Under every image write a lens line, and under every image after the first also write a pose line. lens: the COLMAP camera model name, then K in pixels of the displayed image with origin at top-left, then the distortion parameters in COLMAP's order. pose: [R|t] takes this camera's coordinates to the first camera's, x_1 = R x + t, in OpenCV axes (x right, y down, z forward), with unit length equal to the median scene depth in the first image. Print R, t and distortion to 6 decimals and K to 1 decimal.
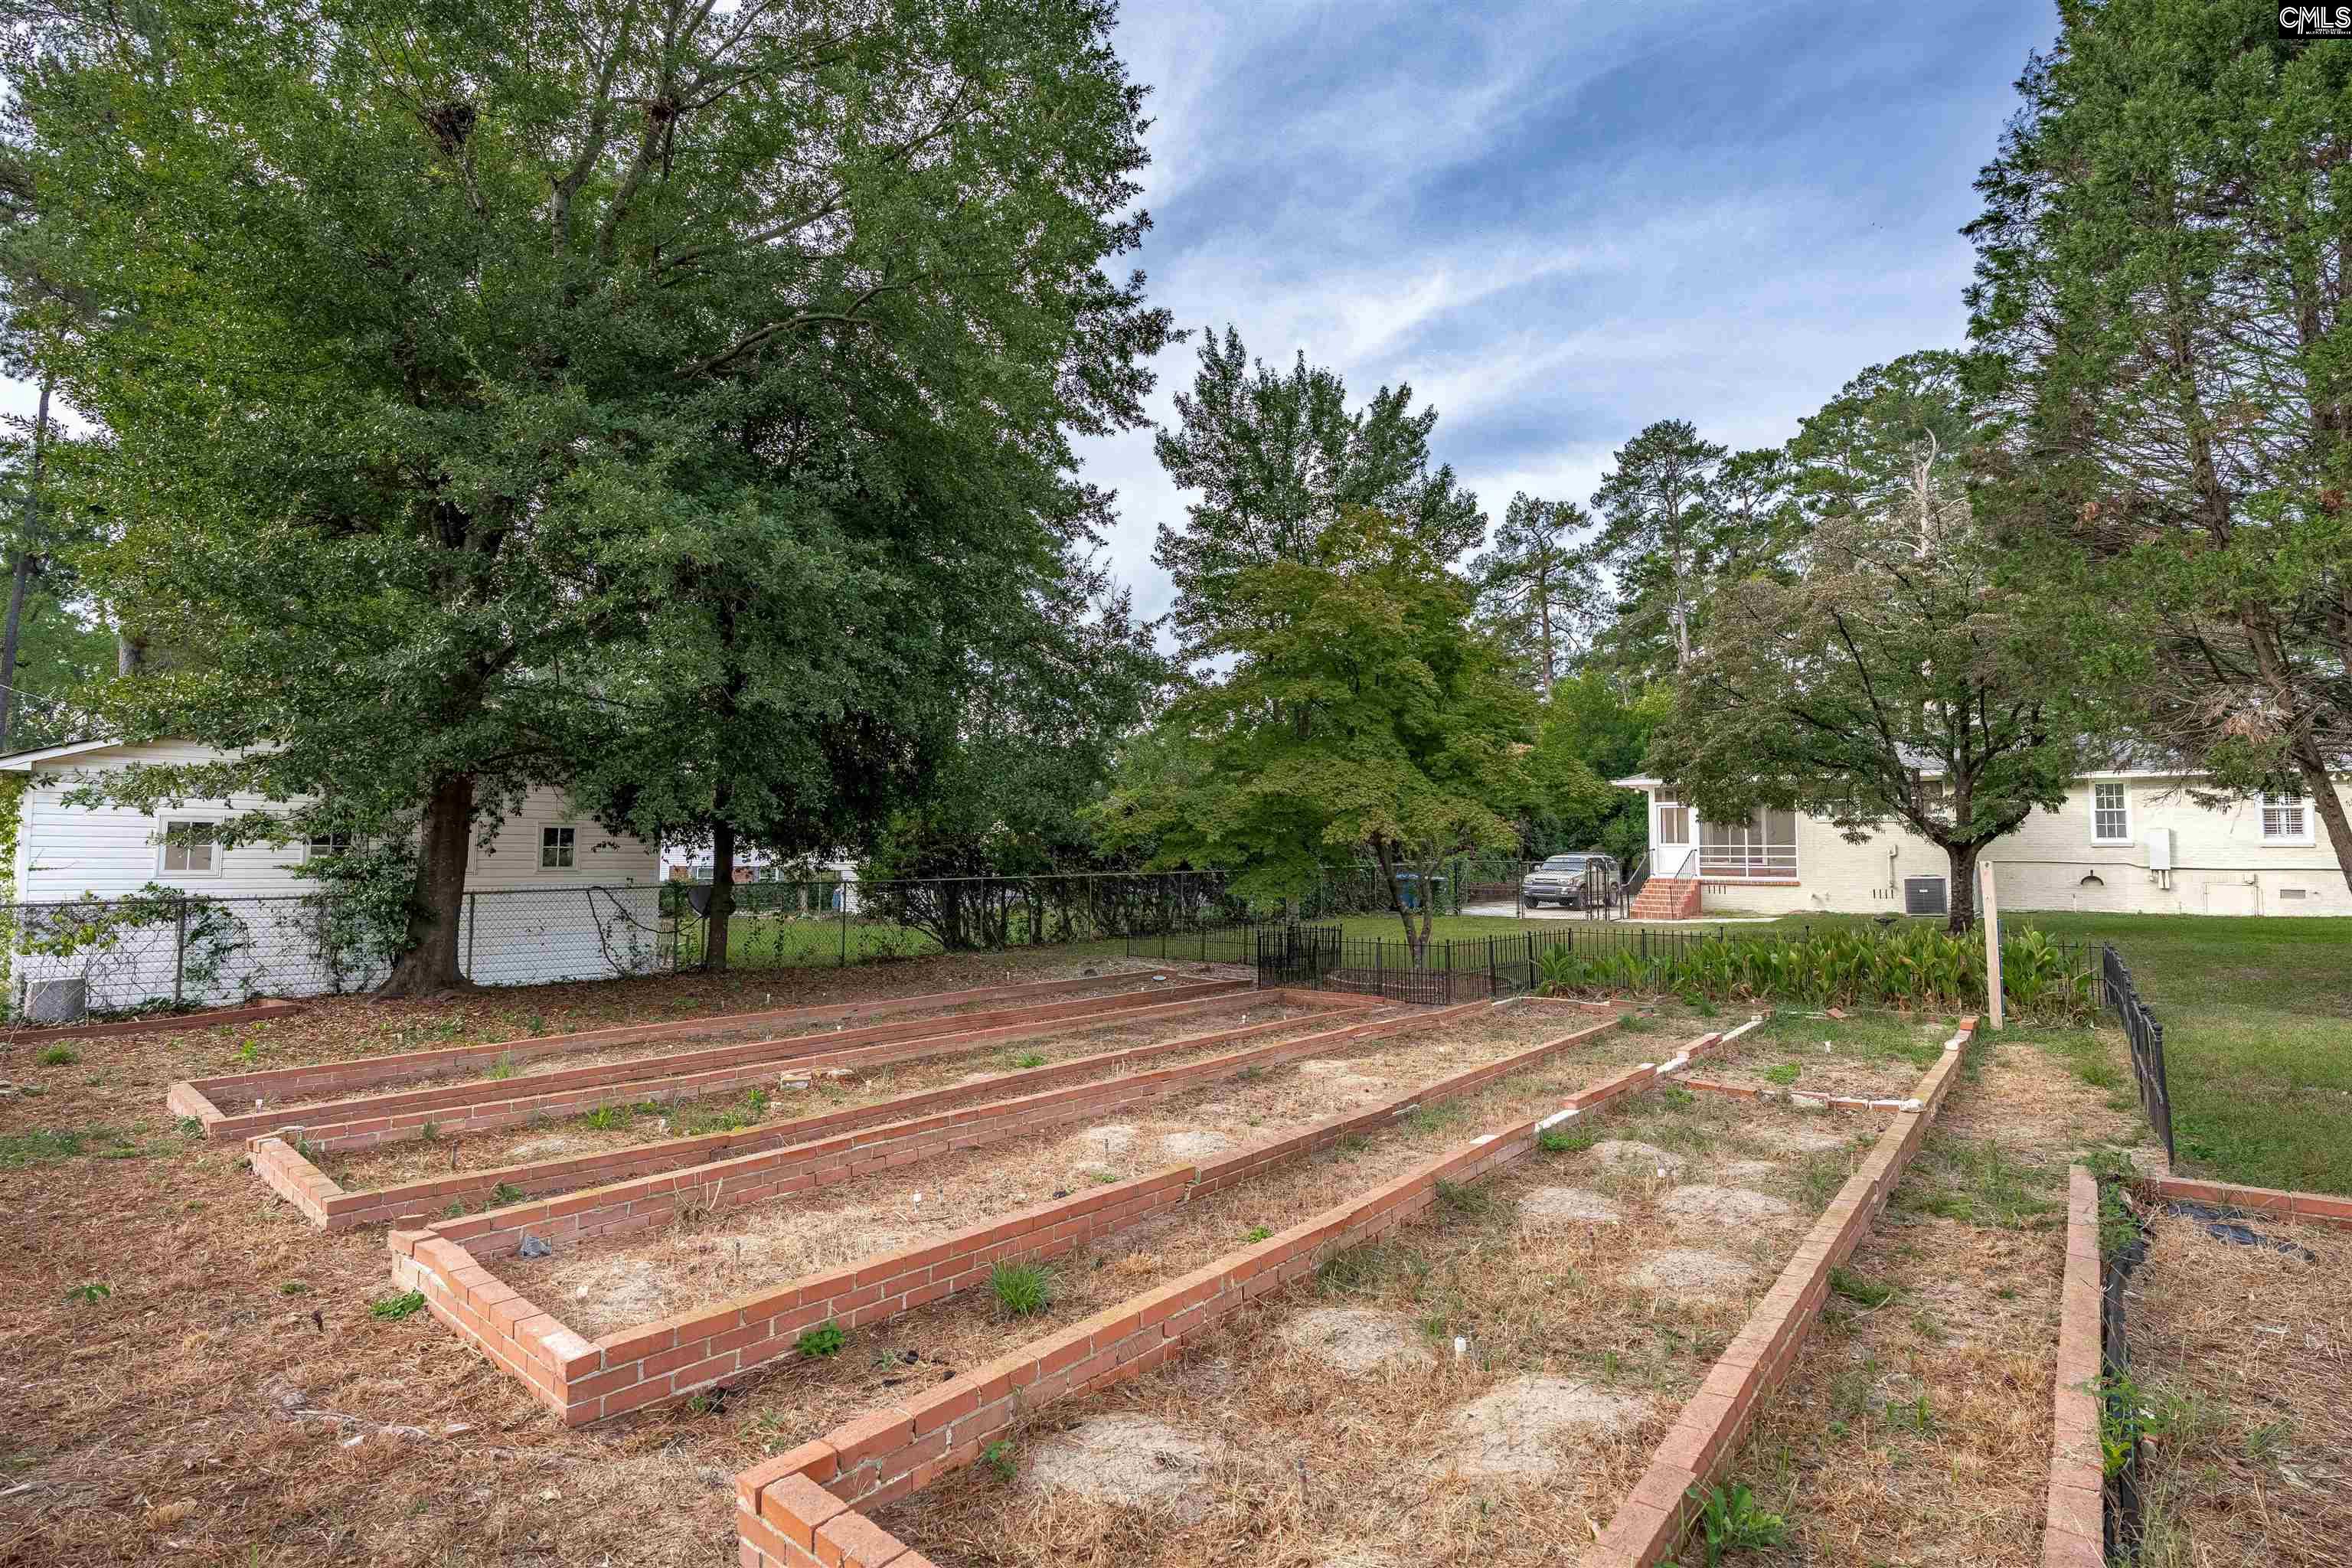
lens RADIAL K [[1087.5, 0, 1176.0], [0, 1087.5, 784.0], [0, 0, 1]] dist [-0.028237, 0.000310]
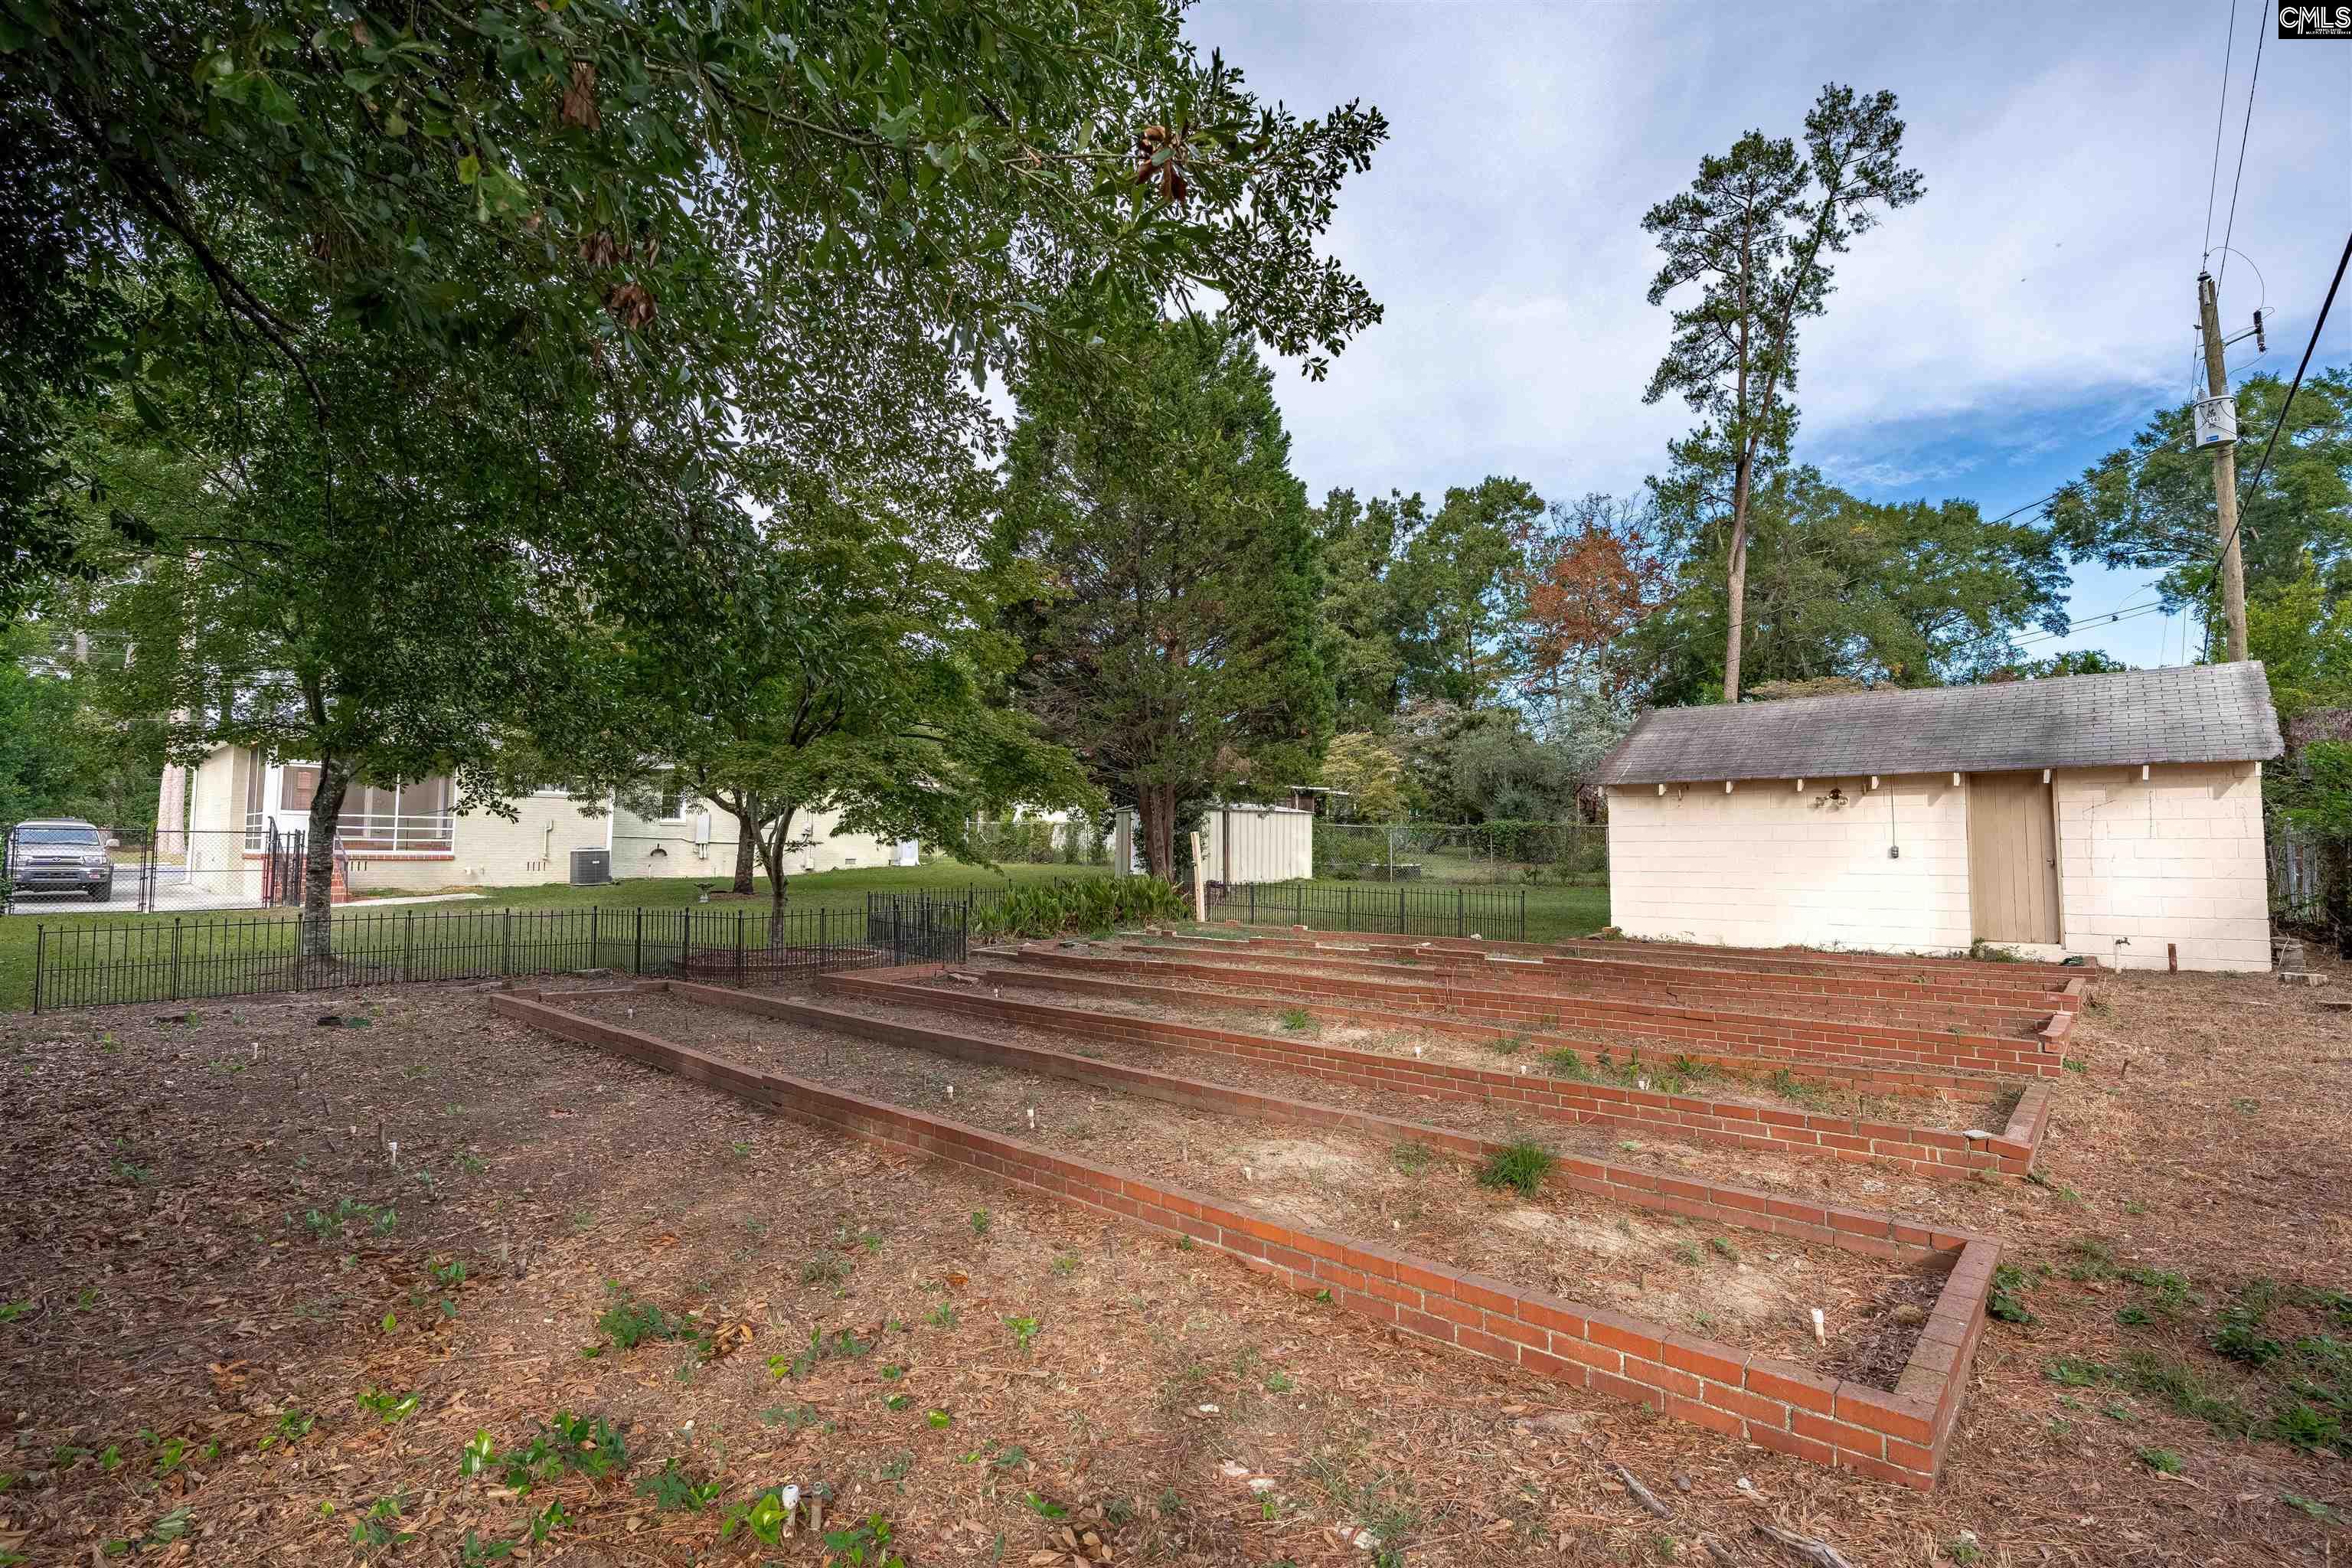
lens RADIAL K [[1087.5, 0, 1176.0], [0, 1087.5, 784.0], [0, 0, 1]] dist [-0.028237, 0.000310]
pose [[0.022527, 0.053611, 0.998308, -0.350004], [-0.071504, 0.996090, -0.051879, 0.031006], [-0.997186, -0.070214, 0.026272, 0.342057]]
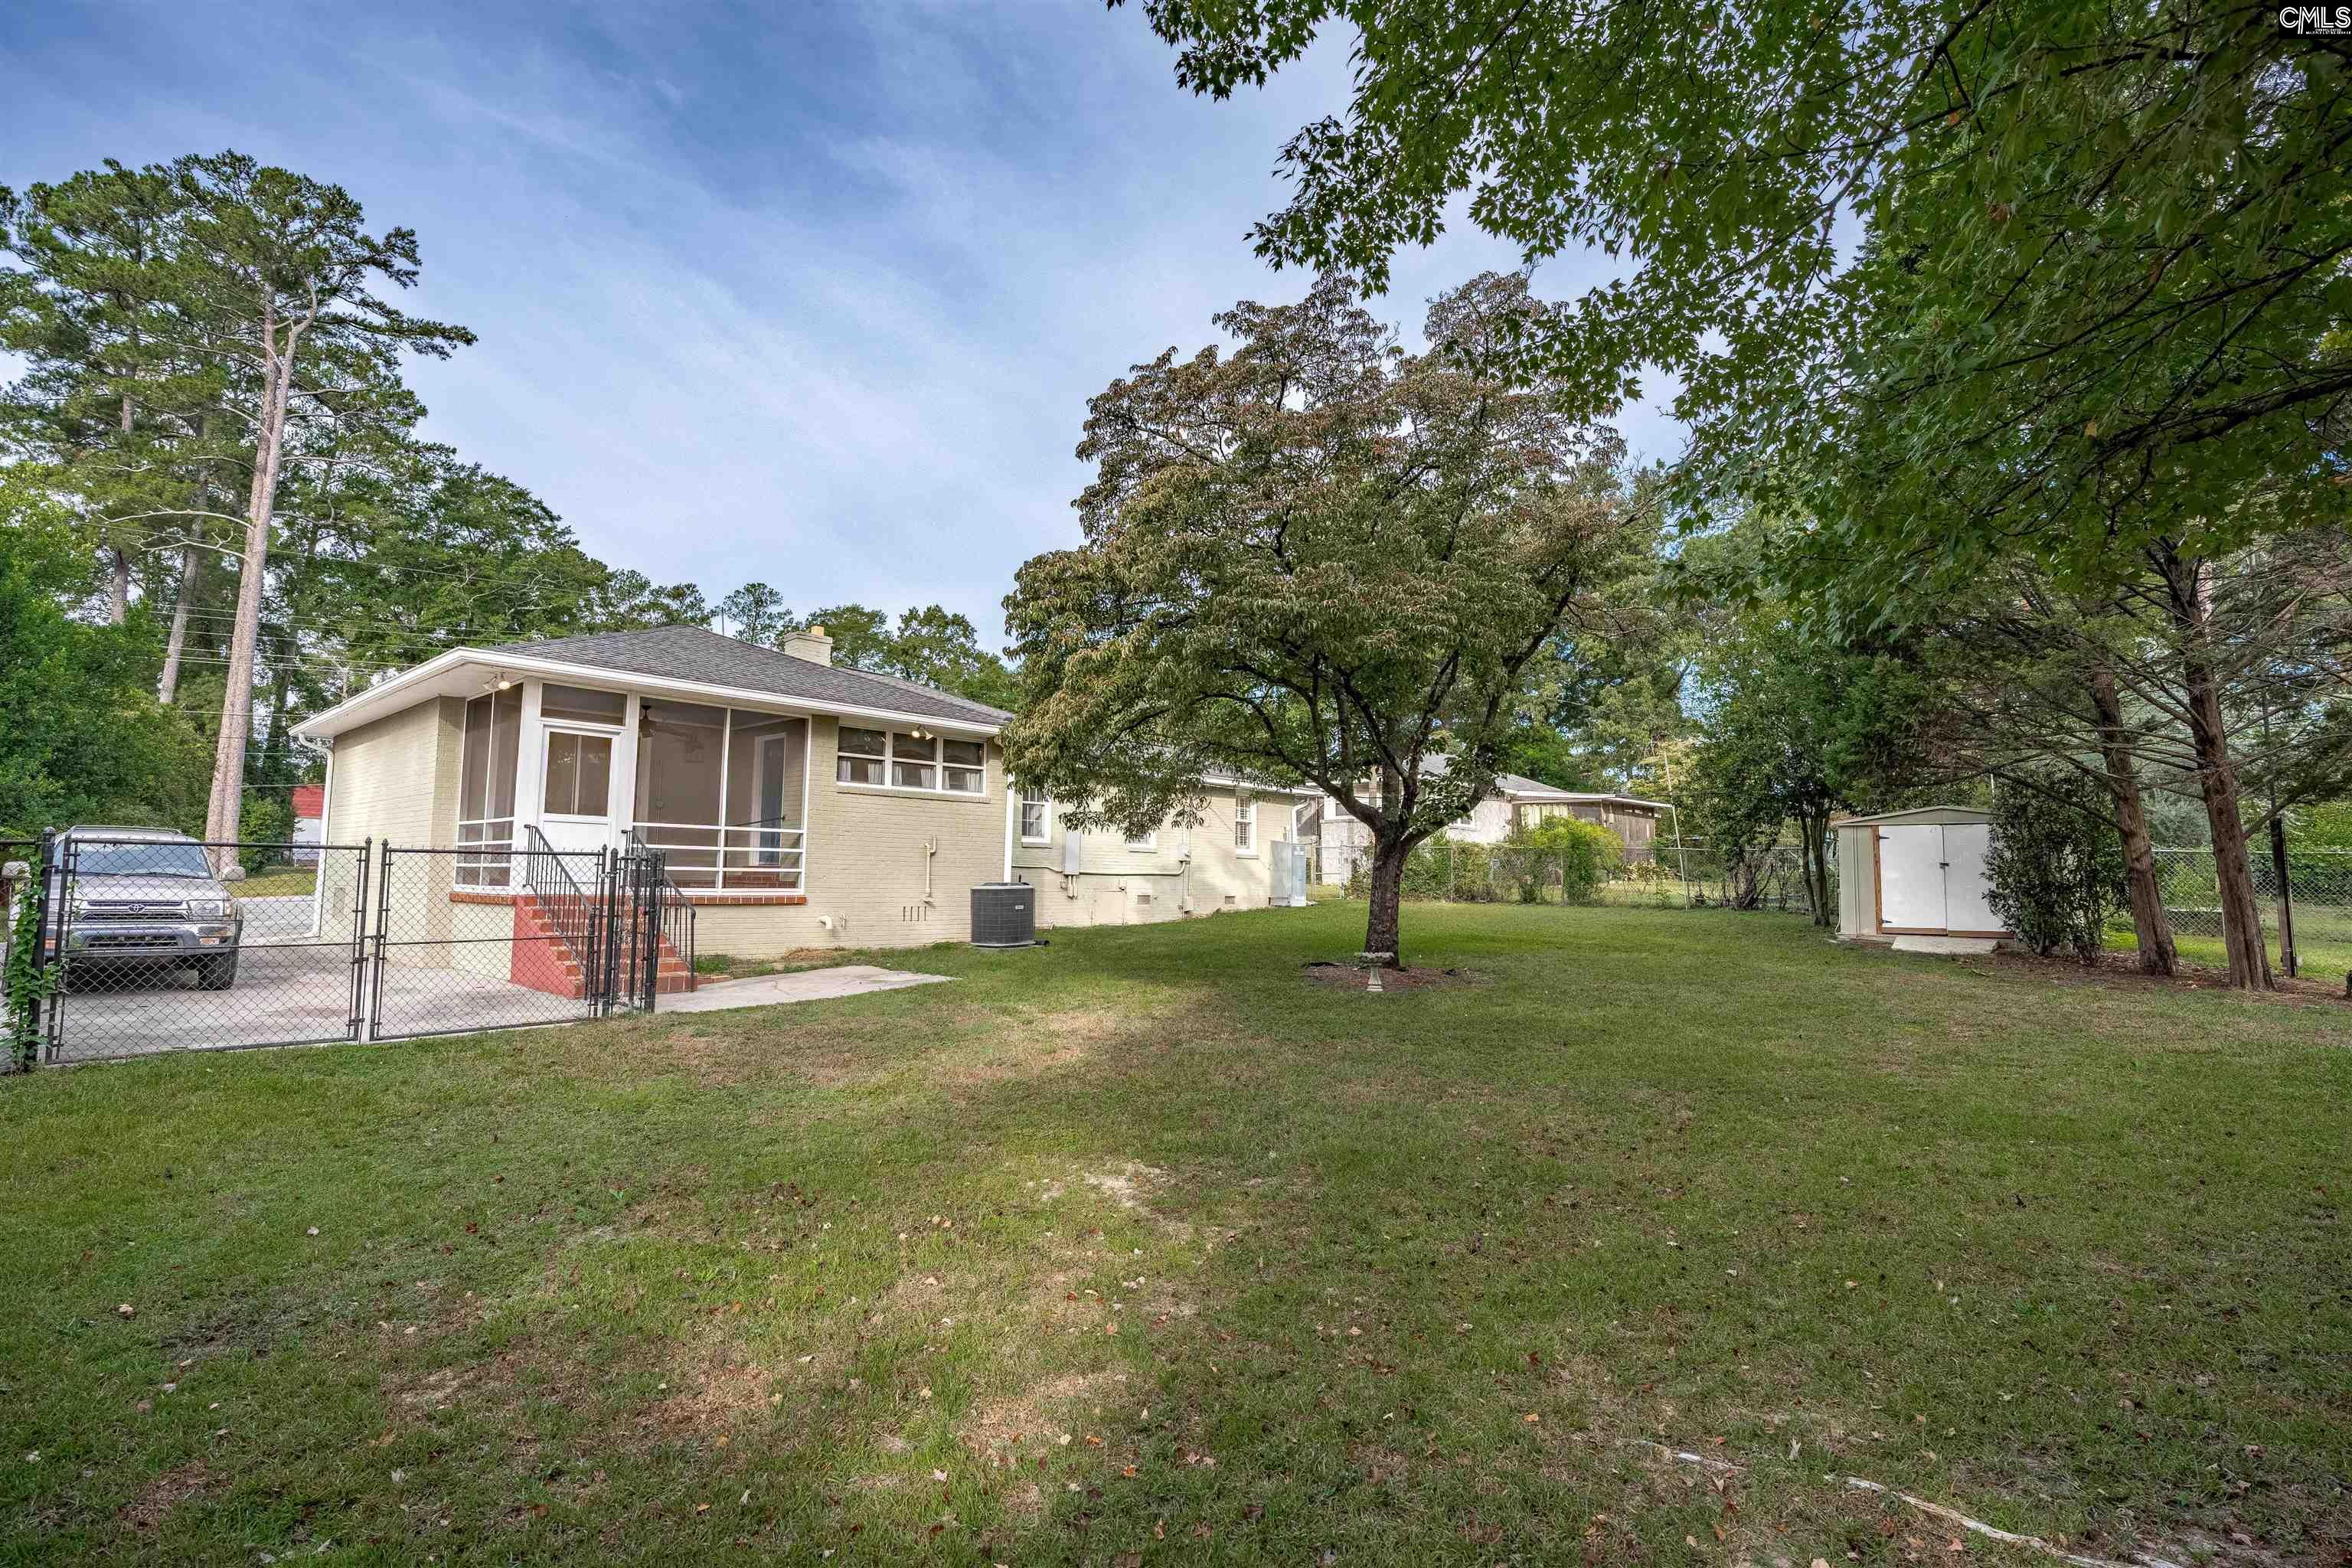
lens RADIAL K [[1087.5, 0, 1176.0], [0, 1087.5, 784.0], [0, 0, 1]] dist [-0.028237, 0.000310]
pose [[0.027394, 0.079806, 0.996434, 0.026797], [-0.076294, 0.994067, -0.077519, 0.061211], [-0.996709, -0.073898, 0.033320, 0.786502]]
